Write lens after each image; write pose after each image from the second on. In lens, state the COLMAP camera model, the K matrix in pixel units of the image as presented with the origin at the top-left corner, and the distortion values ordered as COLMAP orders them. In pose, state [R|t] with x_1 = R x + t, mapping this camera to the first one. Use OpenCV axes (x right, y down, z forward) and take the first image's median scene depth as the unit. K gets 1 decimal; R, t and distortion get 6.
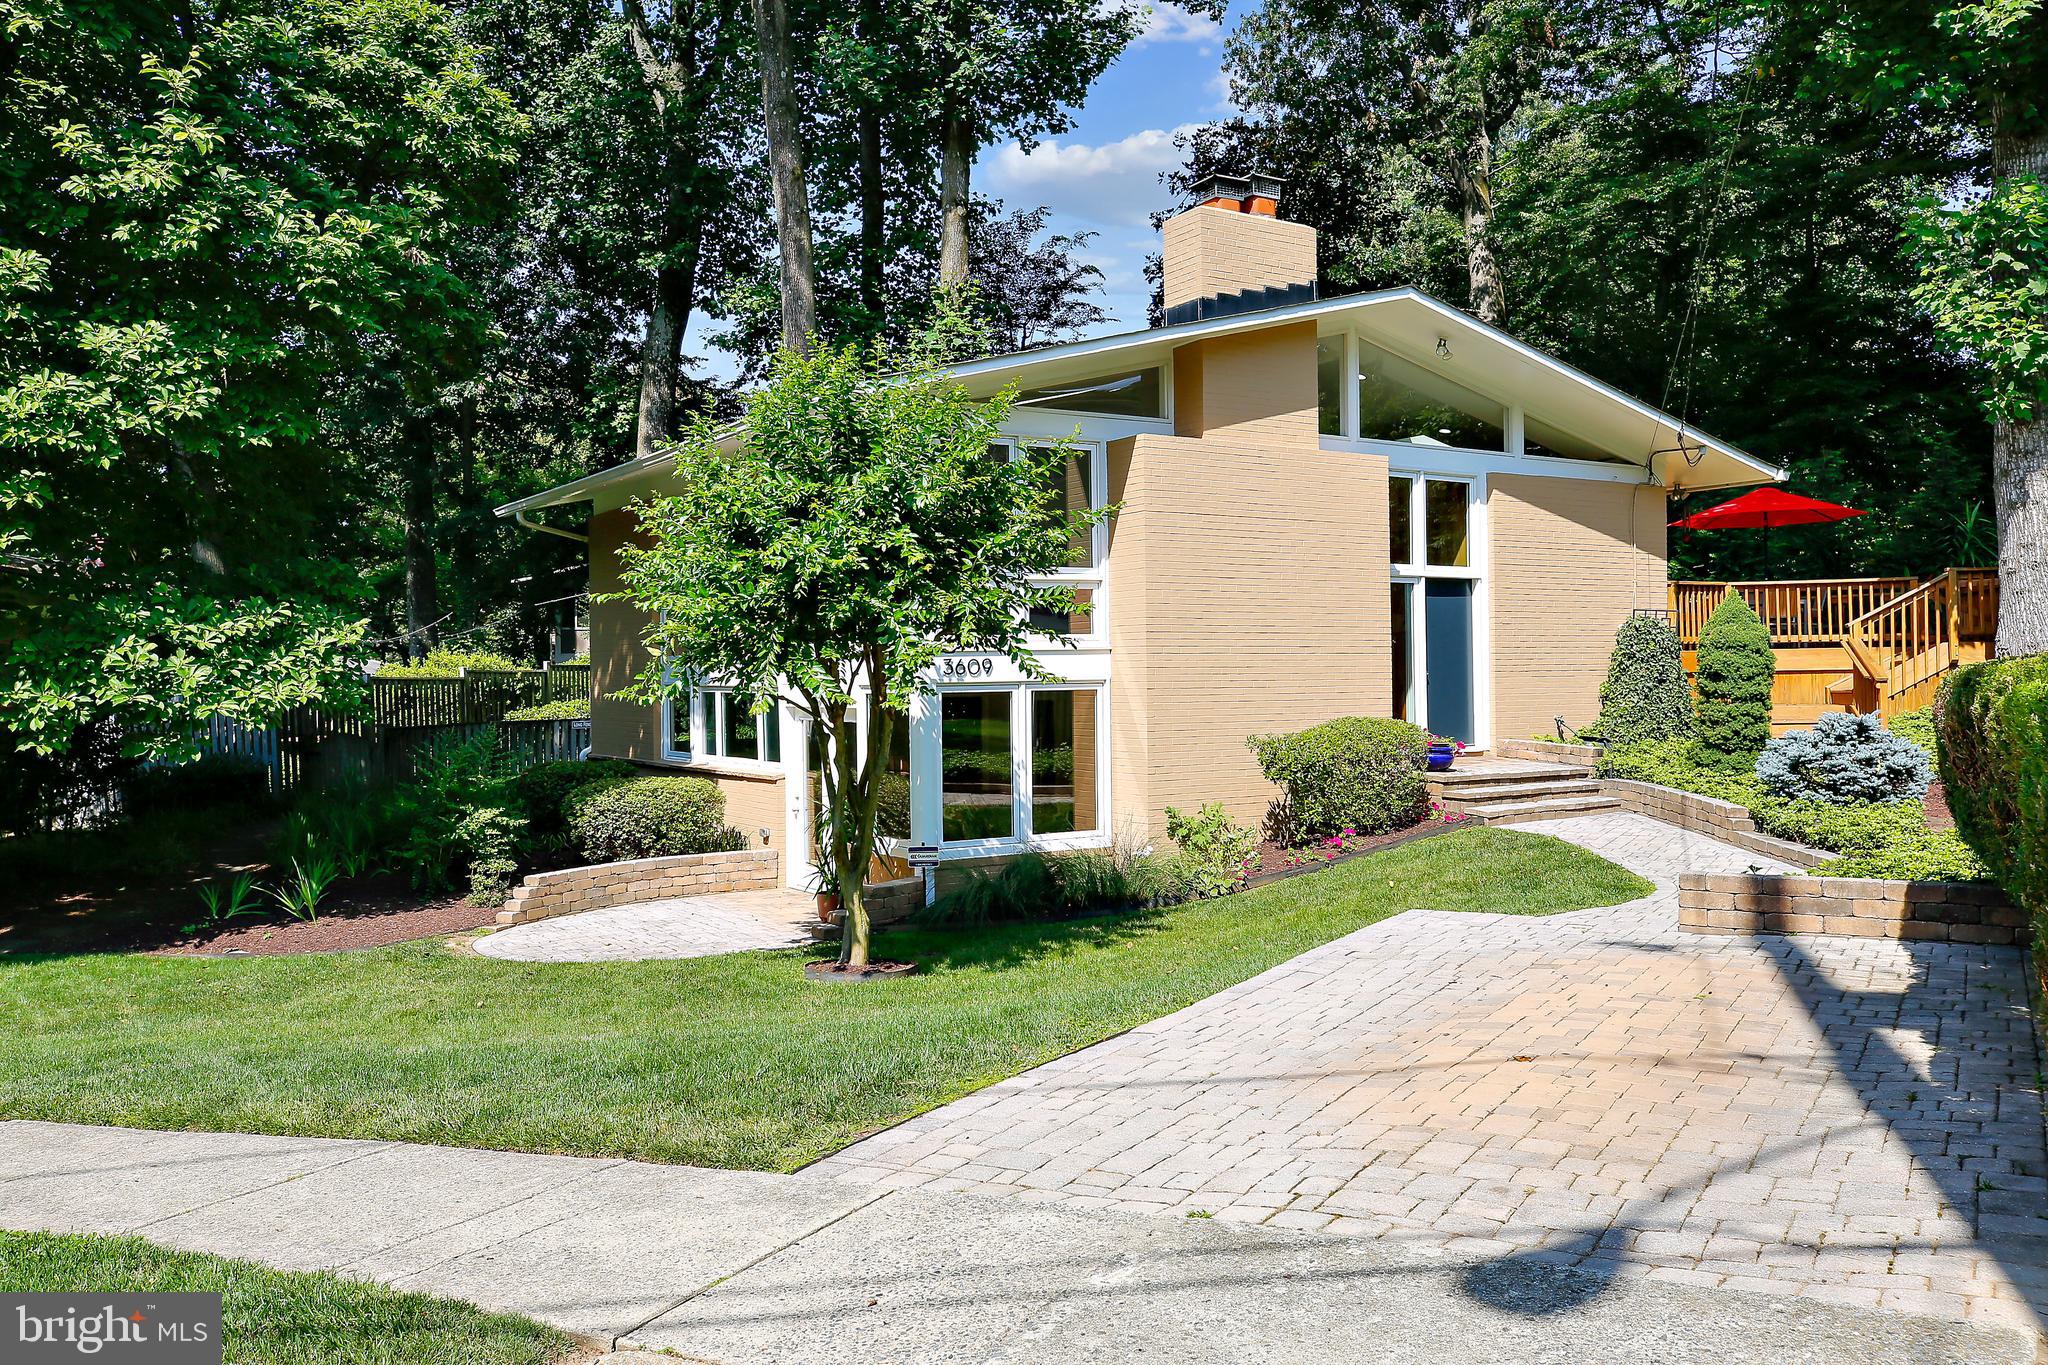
lens RADIAL K [[1632.6, 0, 1027.1], [0, 1632.6, 675.2], [0, 0, 1]] dist [0.044009, 0.012185]
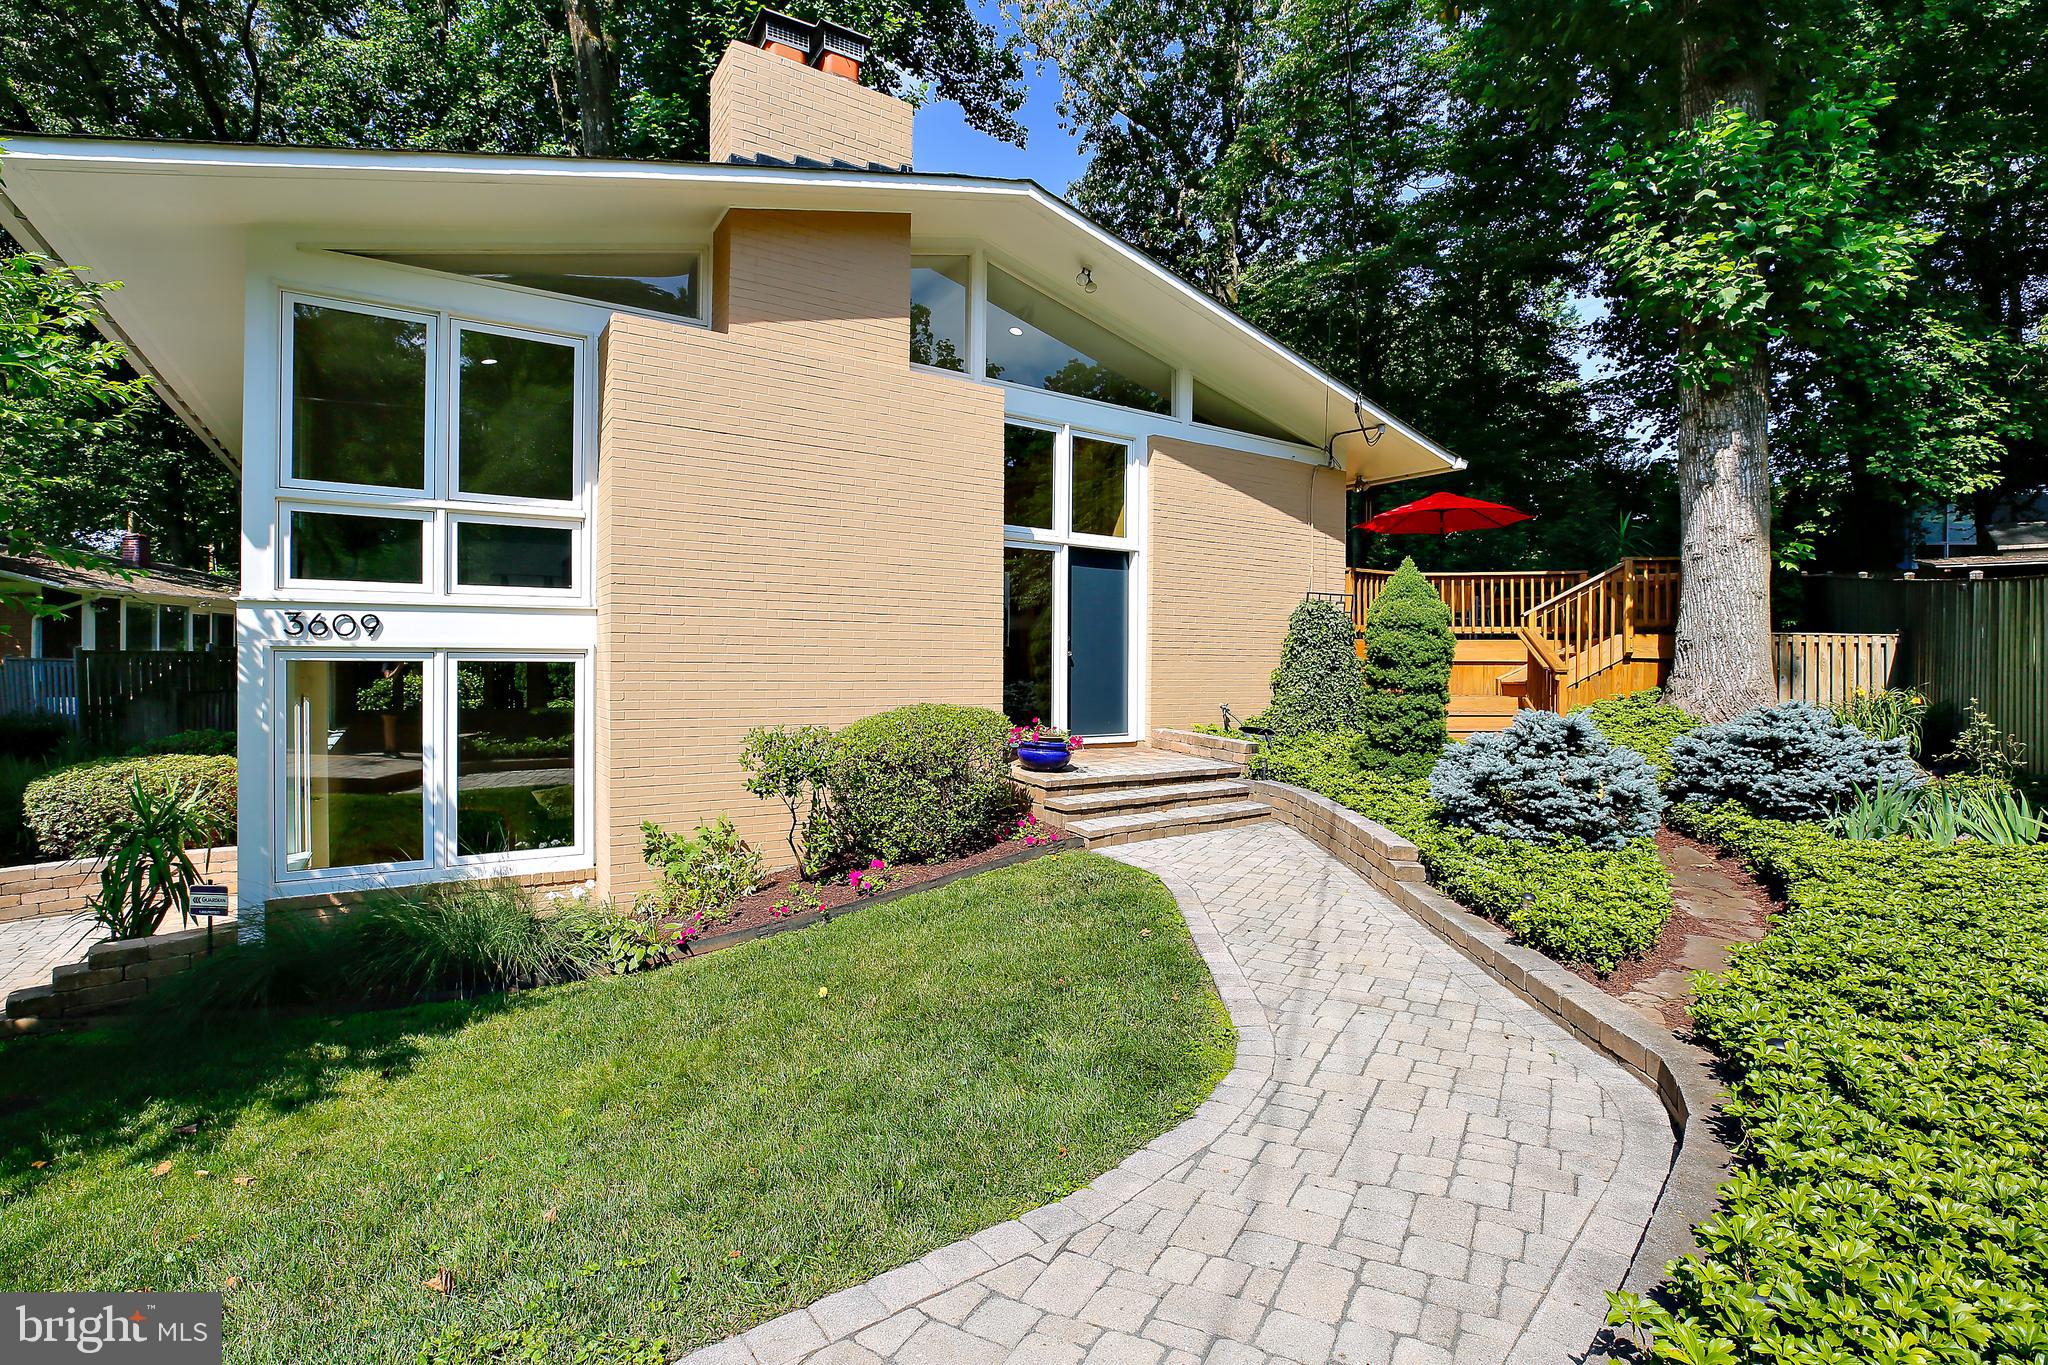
lens RADIAL K [[958.2, 0, 1019.2], [0, 958.2, 683.0], [0, 0, 1]] dist [-0.025966, 0.000067]
pose [[0.999728, 0.019046, 0.013449, 0.225600], [-0.019297, 0.999637, 0.018781, 0.005743], [-0.013086, -0.019035, 0.999733, 0.516335]]
